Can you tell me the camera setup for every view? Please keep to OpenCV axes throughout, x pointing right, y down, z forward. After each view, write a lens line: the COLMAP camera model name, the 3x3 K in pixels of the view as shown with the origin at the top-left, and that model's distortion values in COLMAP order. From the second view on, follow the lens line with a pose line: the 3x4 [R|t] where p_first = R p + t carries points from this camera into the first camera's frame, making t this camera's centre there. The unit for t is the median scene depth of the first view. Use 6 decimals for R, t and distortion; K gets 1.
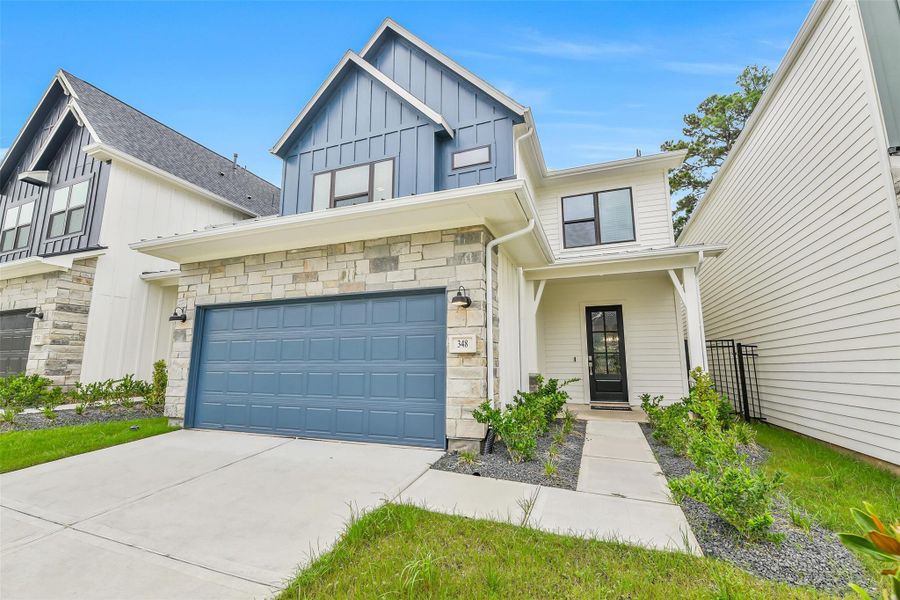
lens RADIAL K [[386.9, 0, 460.7], [0, 386.9, 302.5], [0, 0, 1]] dist [-0.009108, -0.001886]
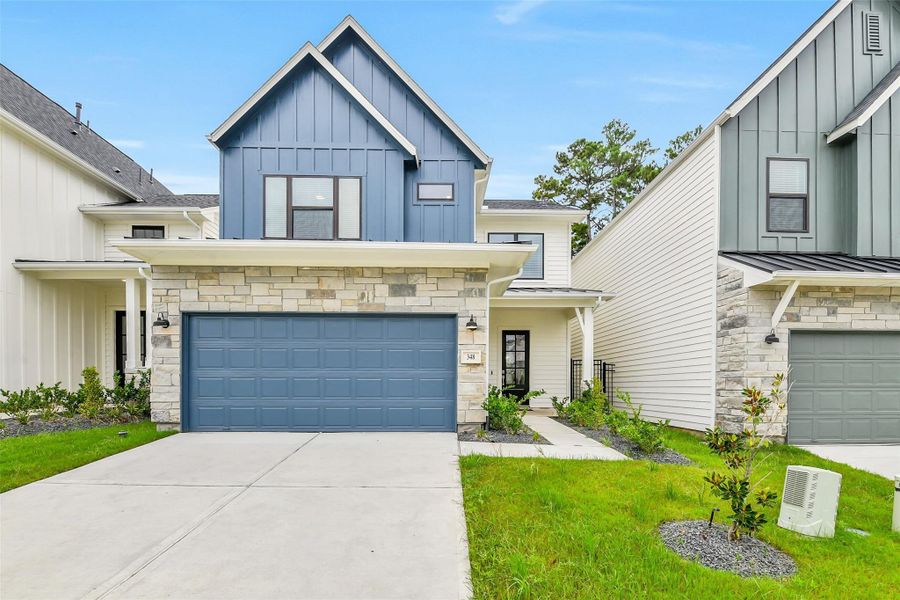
lens RADIAL K [[401.1, 0, 461.4], [0, 401.1, 388.0], [0, 0, 1]] dist [0.004376, -0.003188]
pose [[0.930595, -0.001175, 0.366048, -0.359821], [-0.061919, 0.985079, 0.160577, -0.007516], [-0.360774, -0.172097, 0.916638, -0.206318]]
